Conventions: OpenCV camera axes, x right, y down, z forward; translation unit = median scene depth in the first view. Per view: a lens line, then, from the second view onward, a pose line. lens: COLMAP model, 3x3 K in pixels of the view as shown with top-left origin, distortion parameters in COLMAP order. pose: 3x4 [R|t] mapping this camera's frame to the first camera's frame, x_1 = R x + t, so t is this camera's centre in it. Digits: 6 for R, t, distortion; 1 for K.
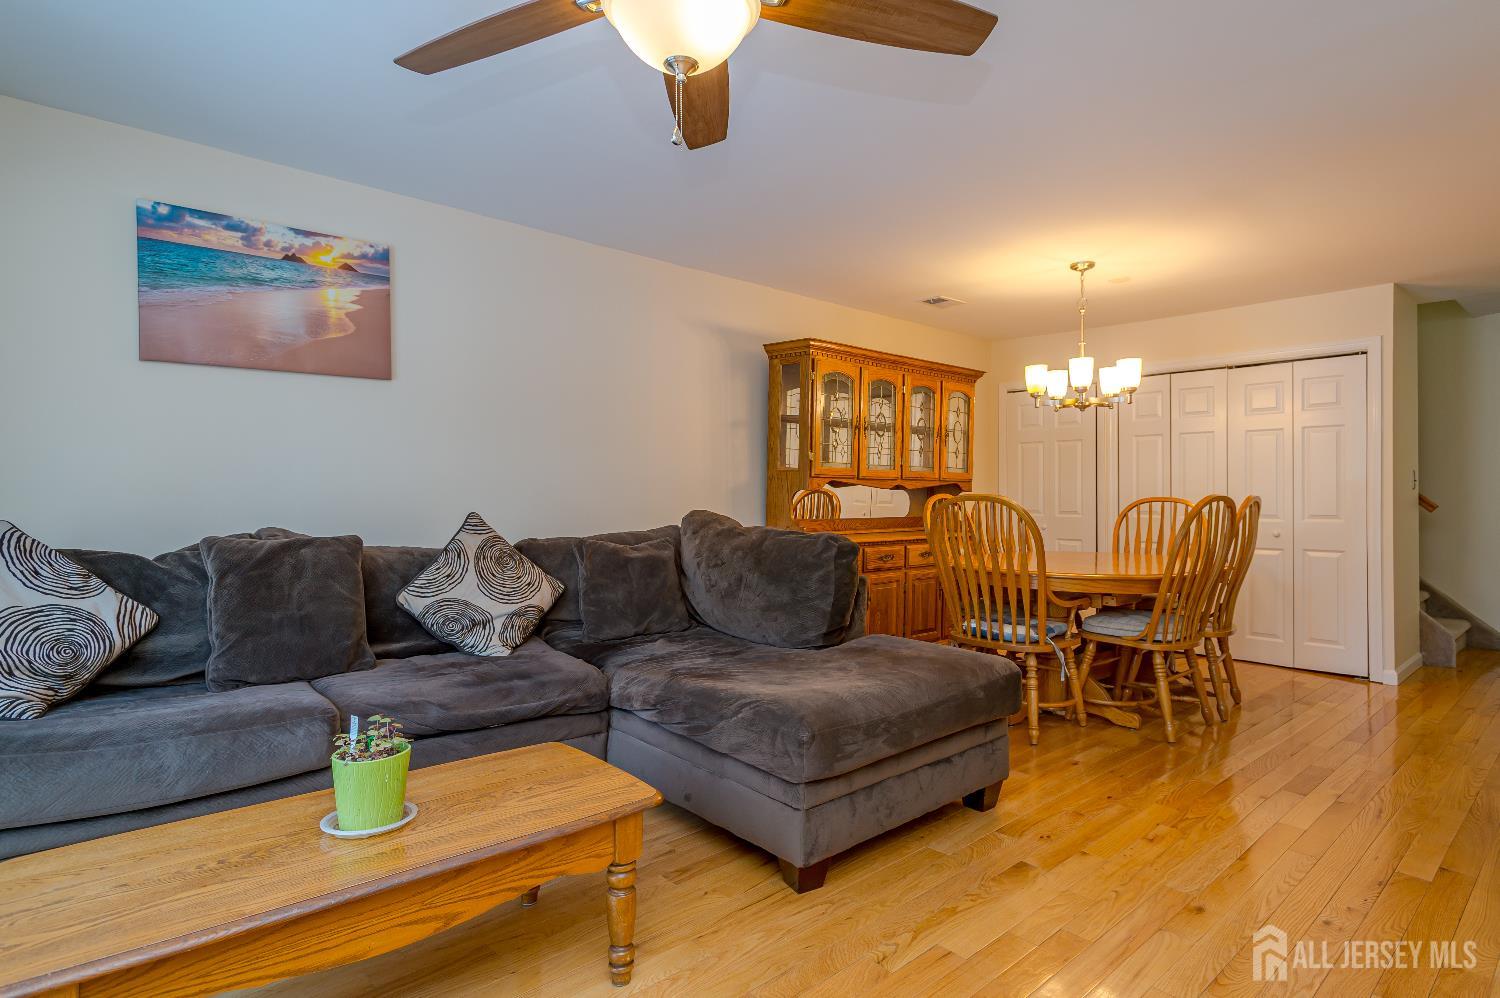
lens RADIAL K [[775.7, 0, 749.9], [0, 775.7, 498.4], [0, 0, 1]] dist [0.024045, -0.002570]
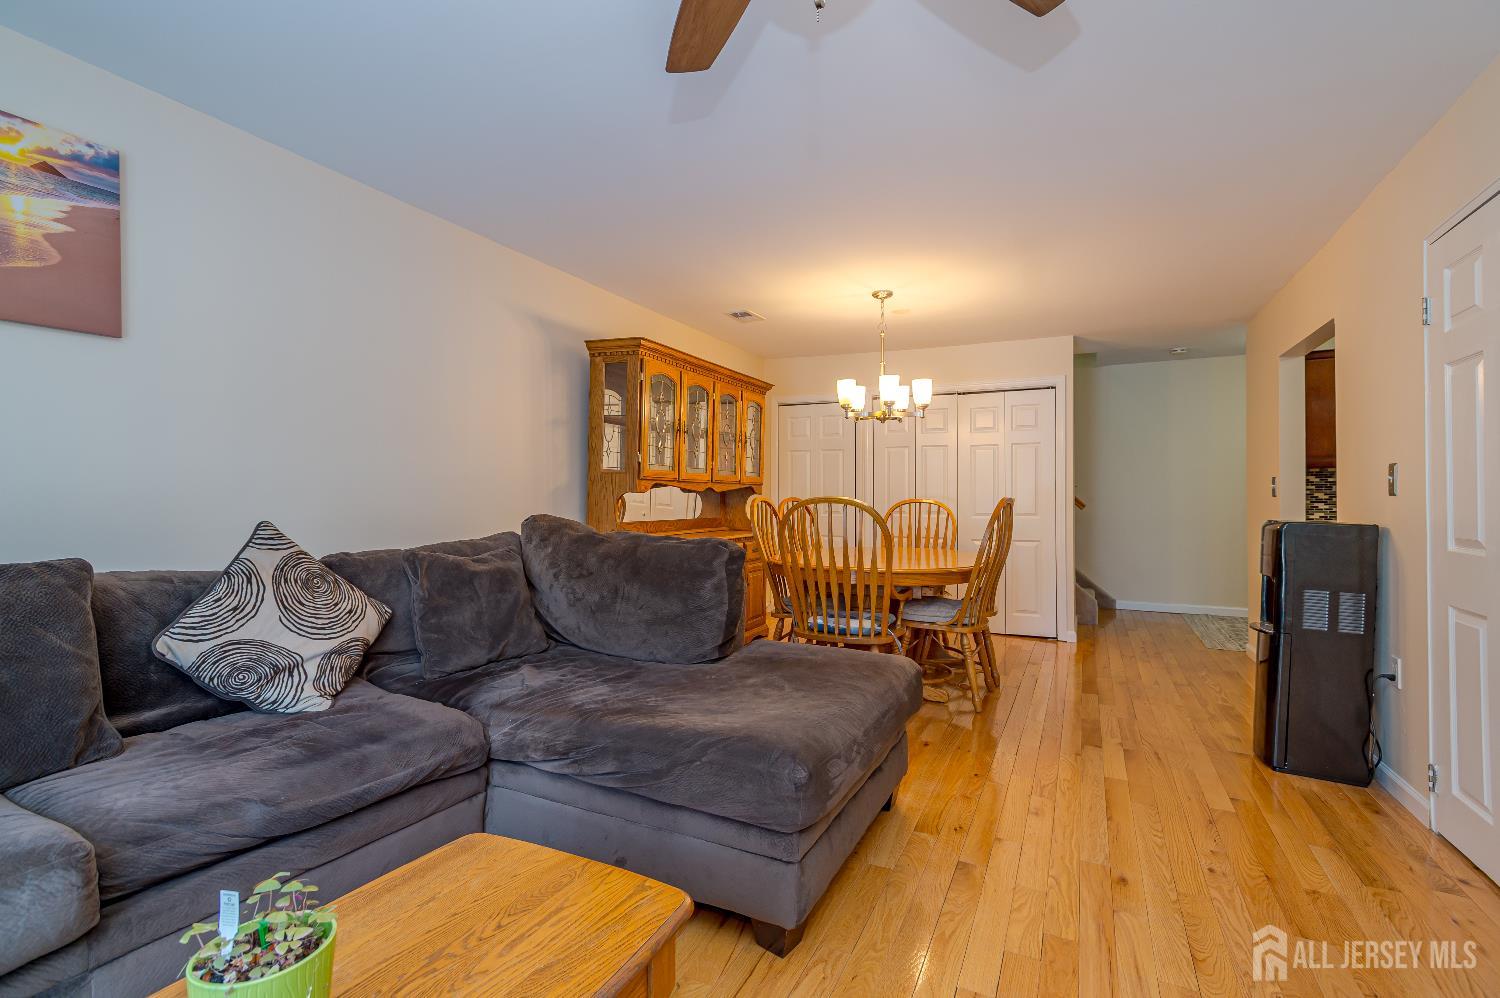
lens RADIAL K [[692.7, 0, 750.4], [0, 692.7, 496.2], [0, 0, 1]] dist [0.016566, -0.003996]
pose [[0.926063, -0.000142, 0.377369, -0.169337], [0.002105, 0.999986, -0.004790, -0.002102], [-0.377363, 0.005230, 0.926051, 0.188290]]
